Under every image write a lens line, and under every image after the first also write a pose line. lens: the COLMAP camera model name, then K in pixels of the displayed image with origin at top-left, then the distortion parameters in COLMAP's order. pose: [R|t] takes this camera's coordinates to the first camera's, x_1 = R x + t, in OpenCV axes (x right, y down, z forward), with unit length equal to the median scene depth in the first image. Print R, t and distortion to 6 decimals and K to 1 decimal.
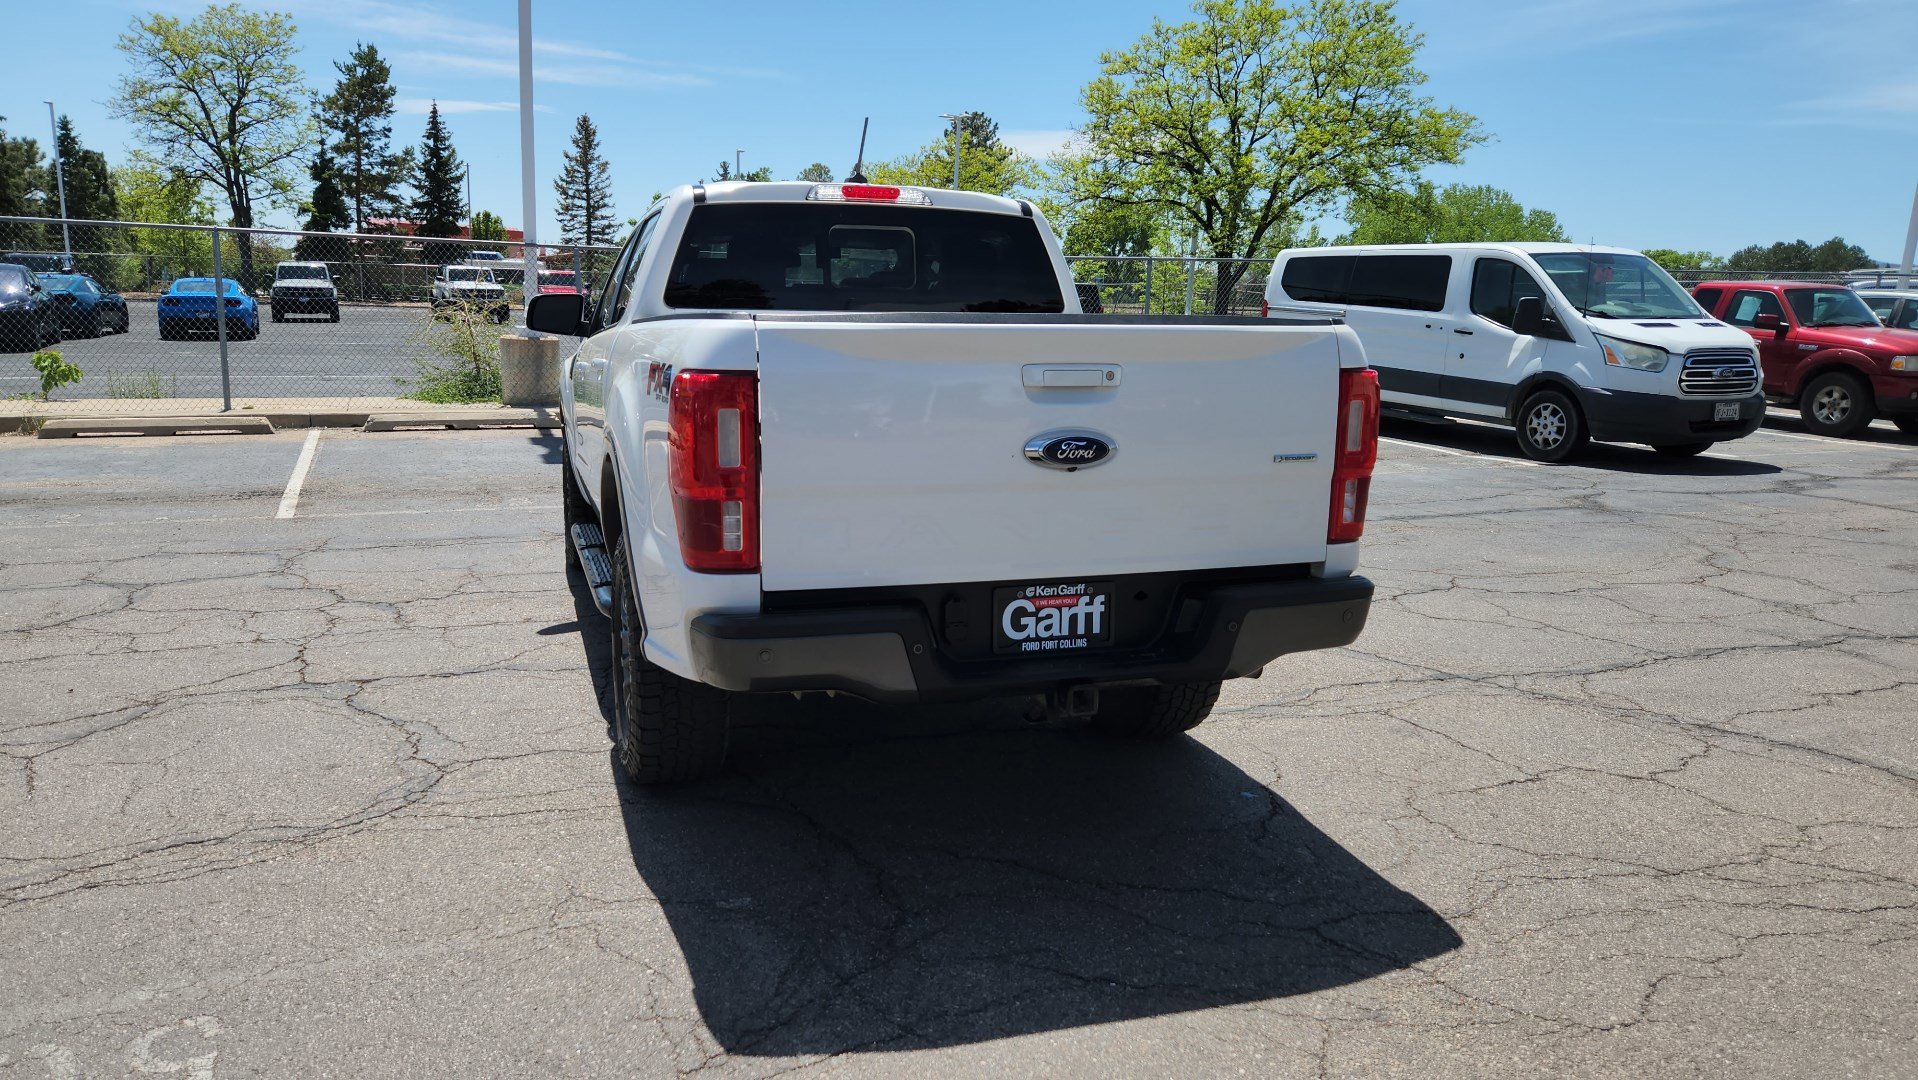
lens RADIAL K [[1281.0, 0, 917.5], [0, 1281.0, 561.3], [0, 0, 1]] dist [0.072322, -0.059369]
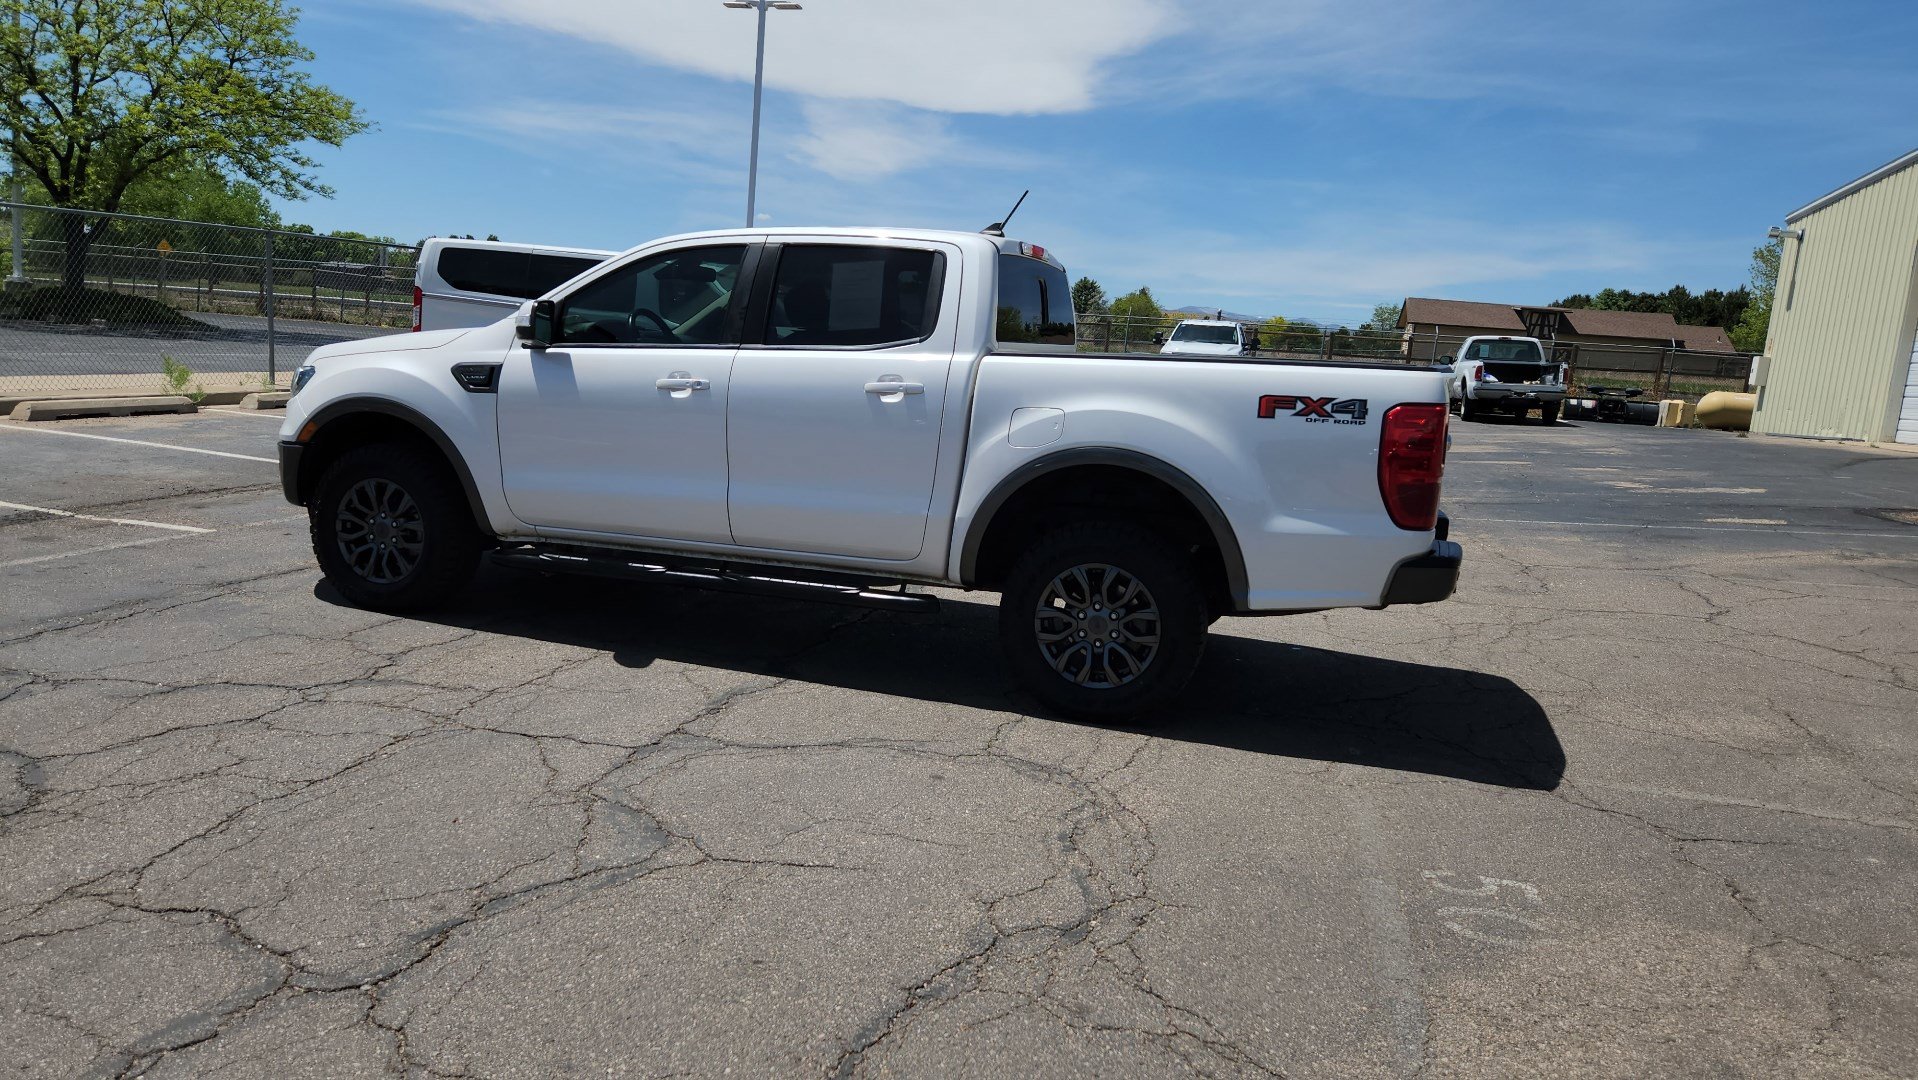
lens RADIAL K [[1281.0, 0, 932.1], [0, 1281.0, 535.0], [0, 0, 1]] dist [0.072322, -0.059369]
pose [[0.594412, -0.104383, 0.797358, -1.067024], [0.104150, 0.993182, 0.052377, -0.078053], [-0.797388, 0.051911, 0.601230, 0.308704]]
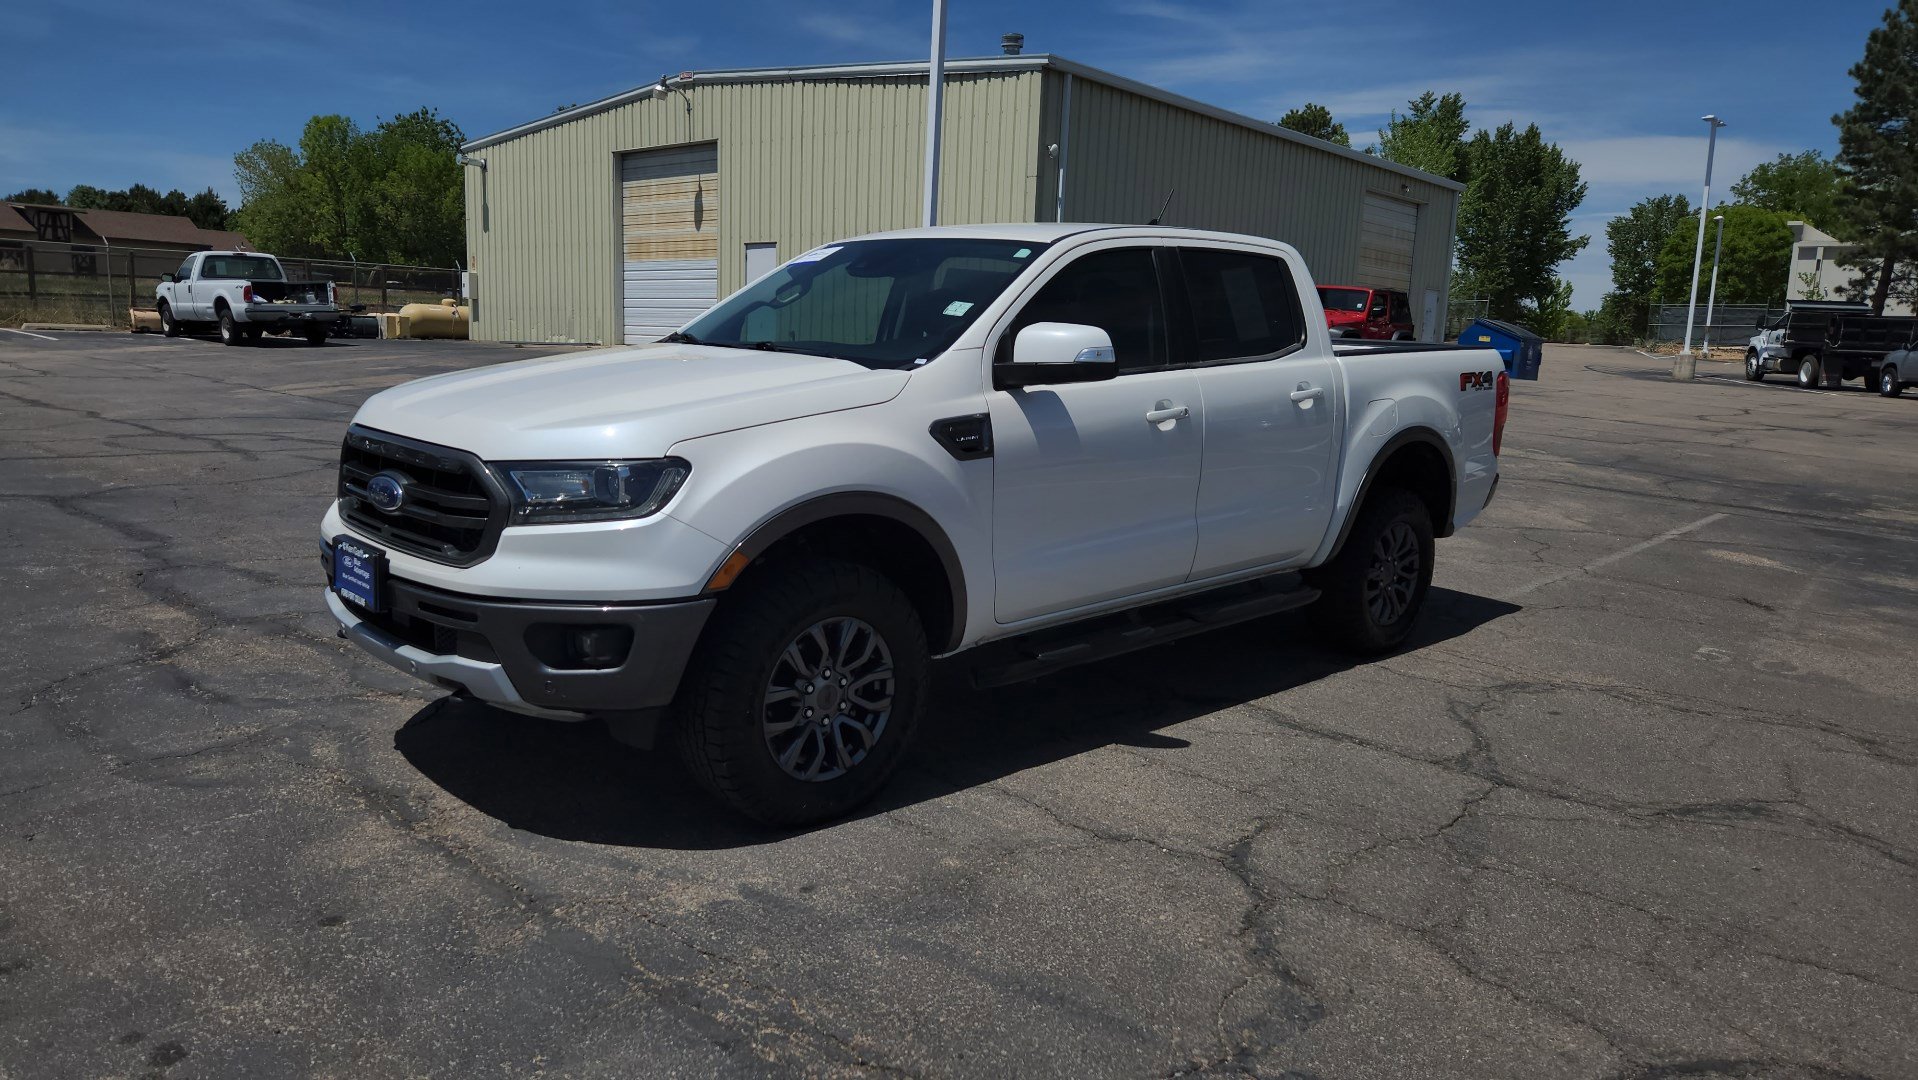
lens RADIAL K [[1281.0, 0, 934.0], [0, 1281.0, 530.4], [0, 0, 1]] dist [0.072322, -0.059369]
pose [[-0.432108, -0.182637, 0.883135, -1.084337], [0.129732, 0.956503, 0.261287, -0.361627], [-0.892442, 0.227475, -0.389619, 1.691127]]
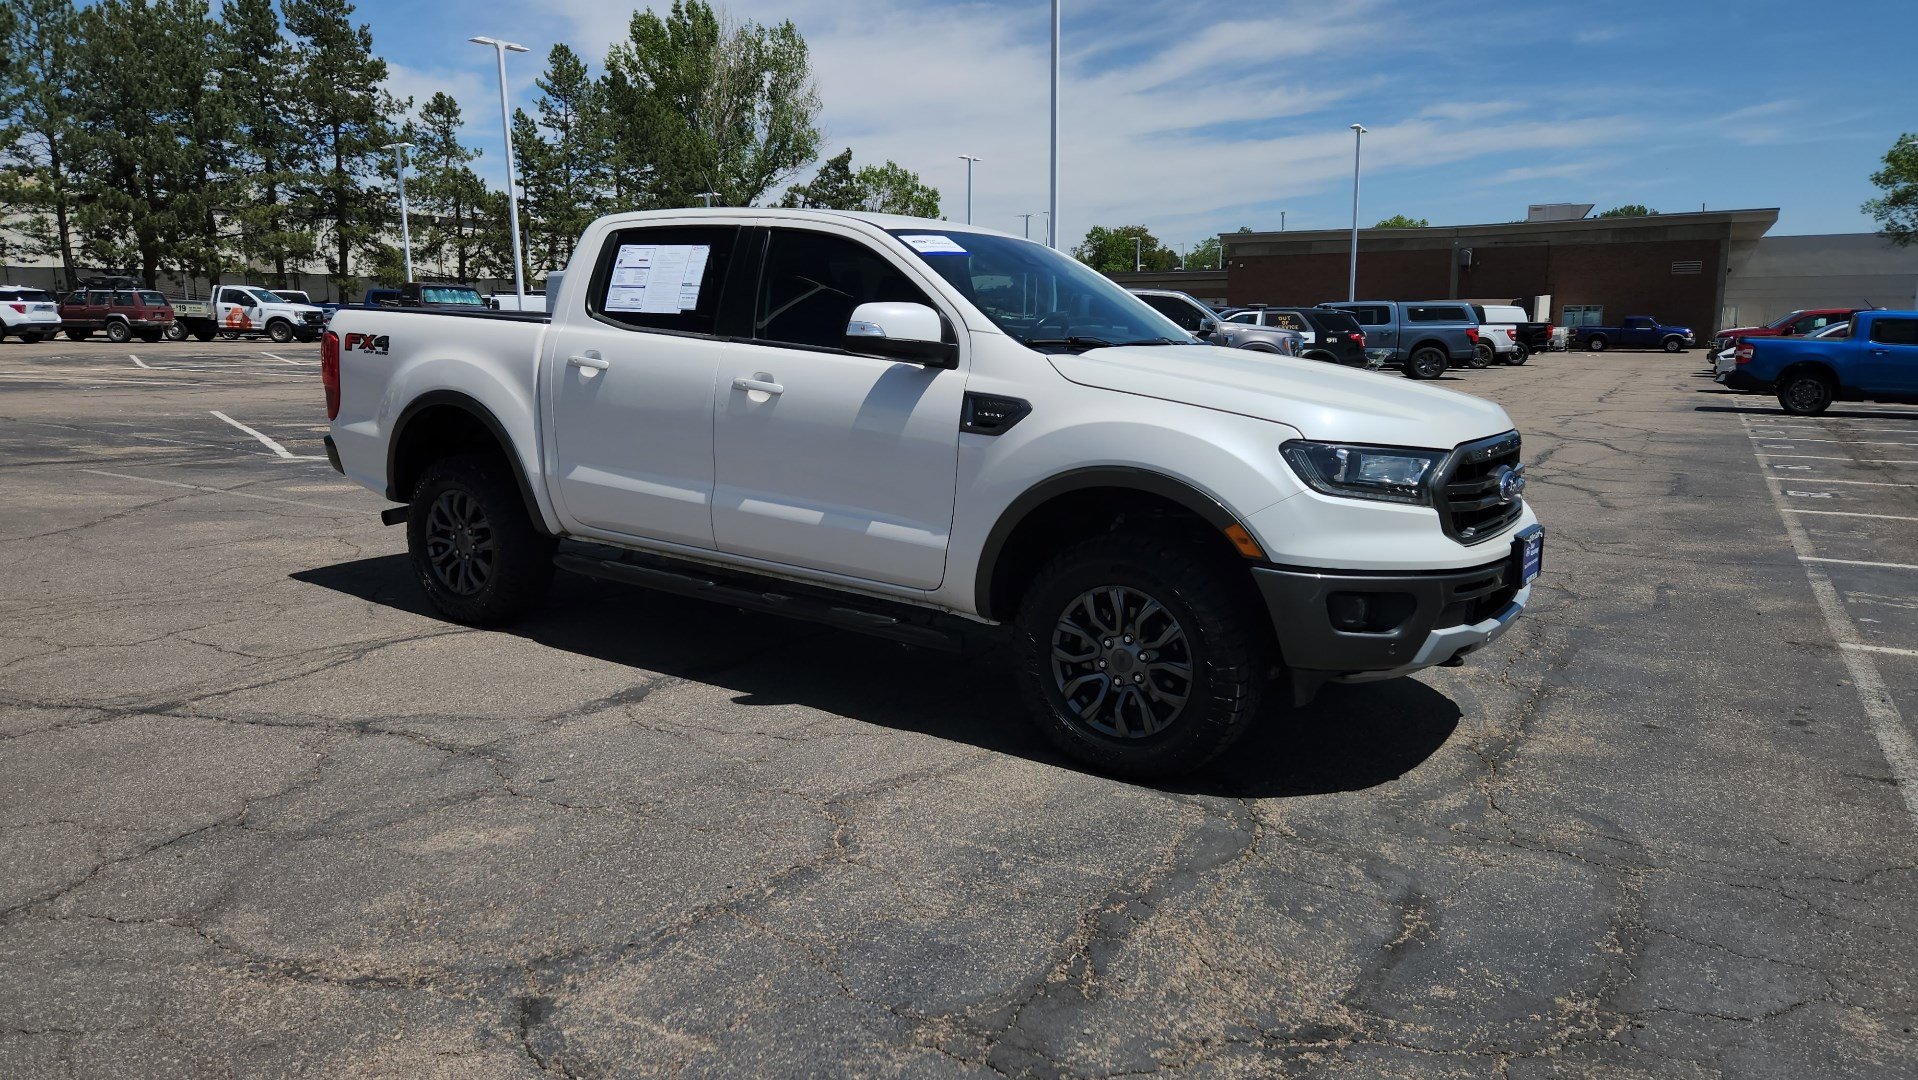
lens RADIAL K [[1281.0, 0, 914.8], [0, 1281.0, 522.8], [0, 0, 1]] dist [0.072322, -0.059369]
pose [[-0.798064, 0.064074, -0.599157, 0.572098], [-0.146472, 0.943880, 0.296035, -0.401370], [0.584500, 0.324015, -0.743891, 2.100627]]
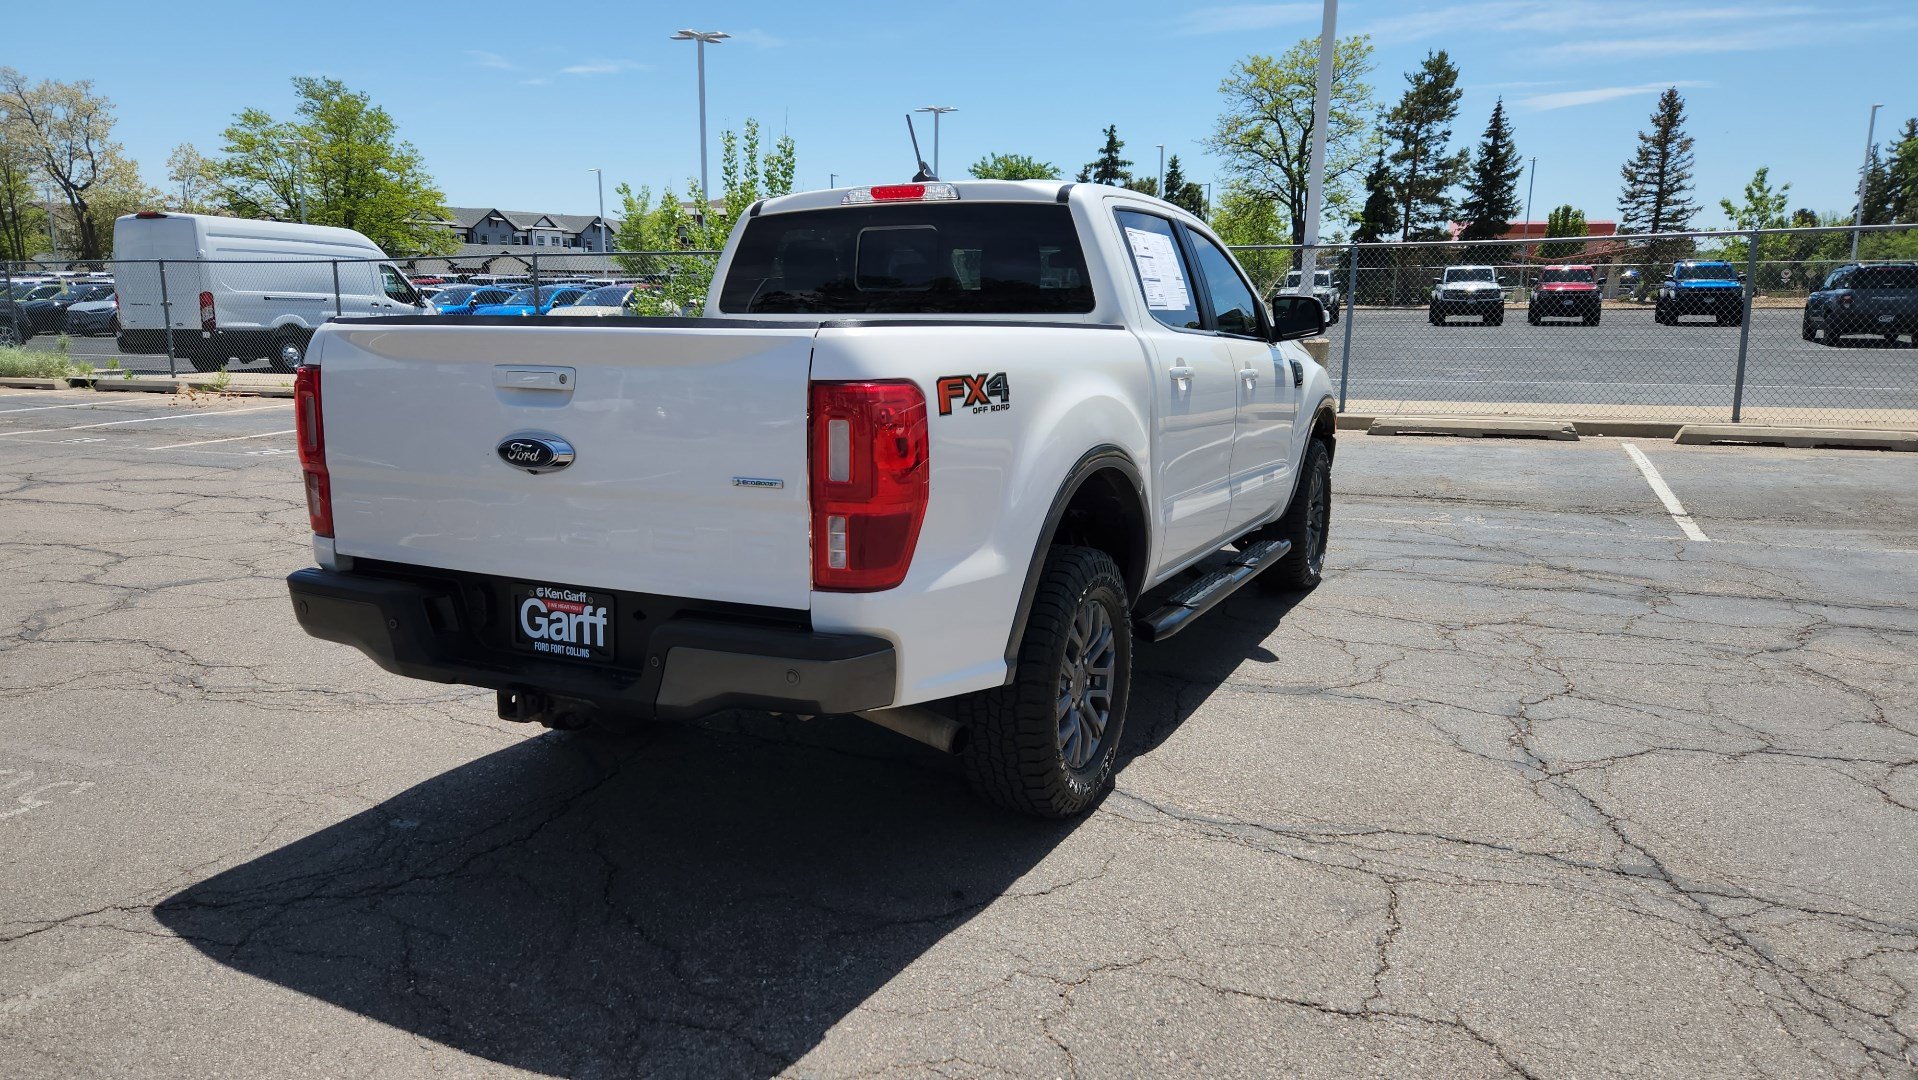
lens RADIAL K [[1281.0, 0, 927.5], [0, 1281.0, 549.5], [0, 0, 1]] dist [0.072322, -0.059369]
pose [[0.707220, 0.115493, -0.697497, 0.644879], [-0.122920, 0.991628, 0.039561, -0.055634], [0.696226, 0.057758, 0.715495, 0.313671]]
